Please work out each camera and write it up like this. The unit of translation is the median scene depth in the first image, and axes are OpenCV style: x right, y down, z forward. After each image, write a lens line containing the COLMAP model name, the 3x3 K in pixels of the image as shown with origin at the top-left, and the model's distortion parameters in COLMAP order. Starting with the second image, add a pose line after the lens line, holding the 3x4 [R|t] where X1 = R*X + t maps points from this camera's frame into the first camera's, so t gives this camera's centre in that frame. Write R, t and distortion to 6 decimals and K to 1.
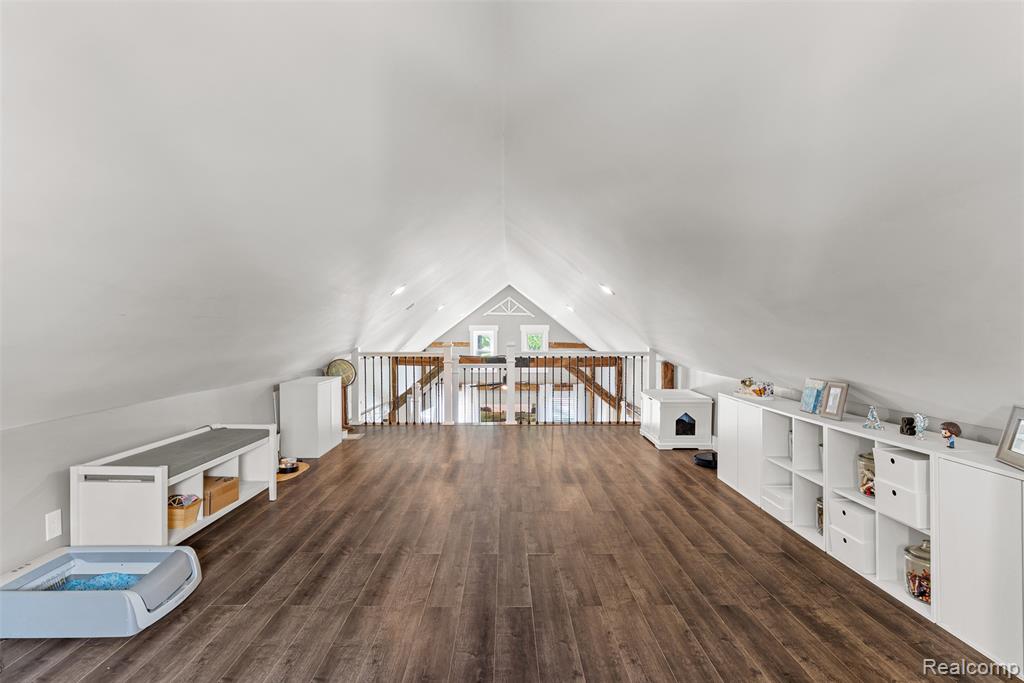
lens RADIAL K [[499.7, 0, 511.7], [0, 499.7, 337.8], [0, 0, 1]] dist [-0.002430, 0.000535]
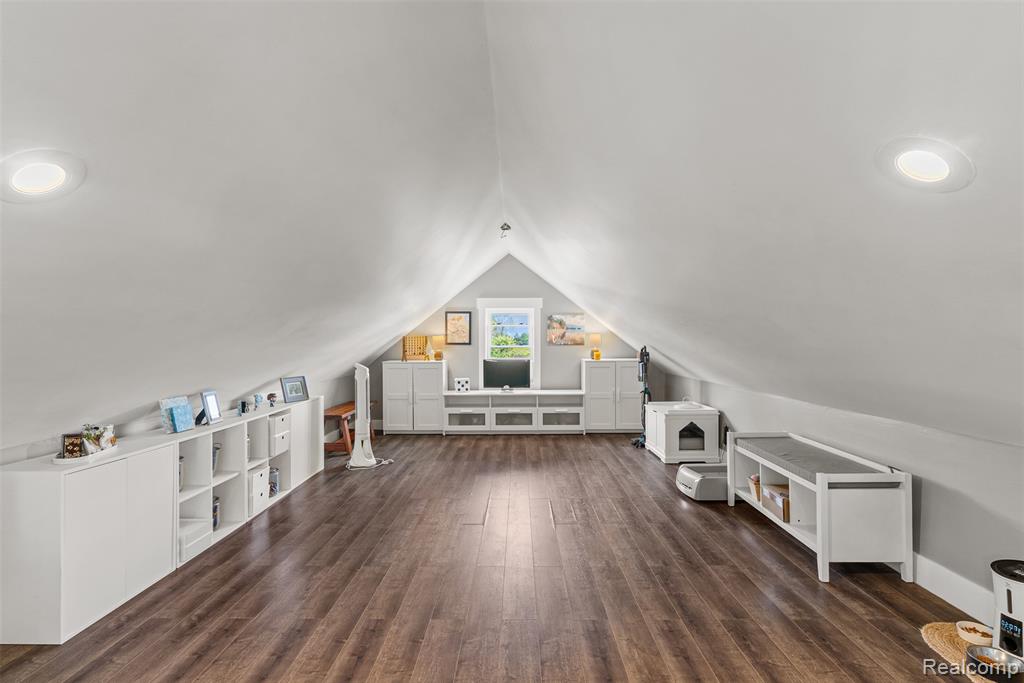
lens RADIAL K [[499.7, 0, 512.4], [0, 499.7, 339.1], [0, 0, 1]] dist [-0.002430, 0.000535]
pose [[-0.999607, 0.005828, 0.027416, -0.064368], [0.005991, 0.999965, 0.005883, -0.028327], [-0.027380, 0.006045, -0.999607, 1.908055]]
